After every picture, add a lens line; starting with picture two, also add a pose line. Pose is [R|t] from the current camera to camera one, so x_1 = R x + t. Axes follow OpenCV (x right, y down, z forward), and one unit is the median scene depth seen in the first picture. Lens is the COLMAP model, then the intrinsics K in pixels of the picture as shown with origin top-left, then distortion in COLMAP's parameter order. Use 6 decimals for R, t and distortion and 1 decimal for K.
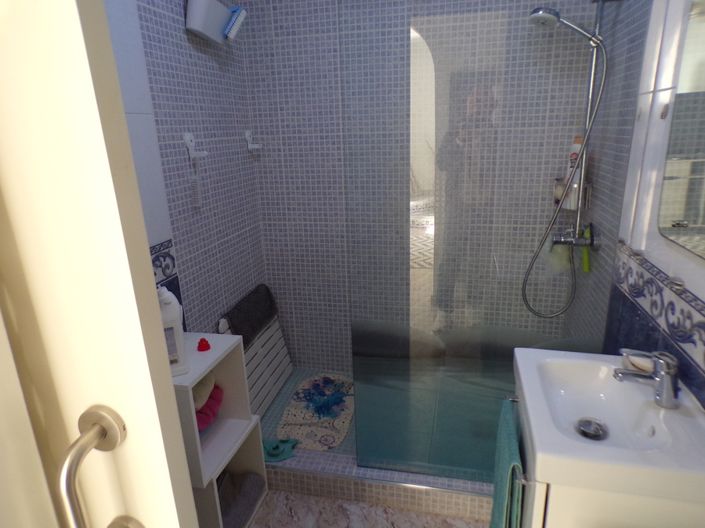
lens RADIAL K [[473.8, 0, 354.8], [0, 473.8, 265.1], [0, 0, 1]] dist [-0.000659, 0.015516]
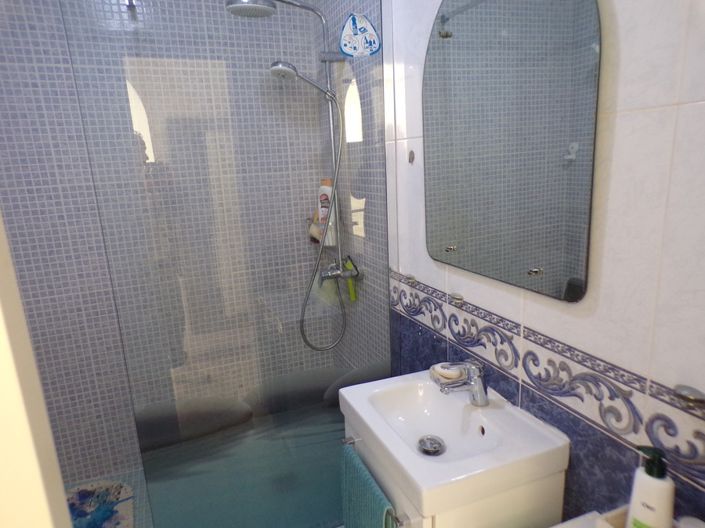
lens RADIAL K [[473.8, 0, 353.6], [0, 473.8, 267.2], [0, 0, 1]] dist [-0.000659, 0.015516]
pose [[0.826569, -0.136574, 0.546014, -0.126370], [0.182713, 0.982684, -0.030797, -0.036233], [-0.532353, 0.125219, 0.837210, 0.105086]]
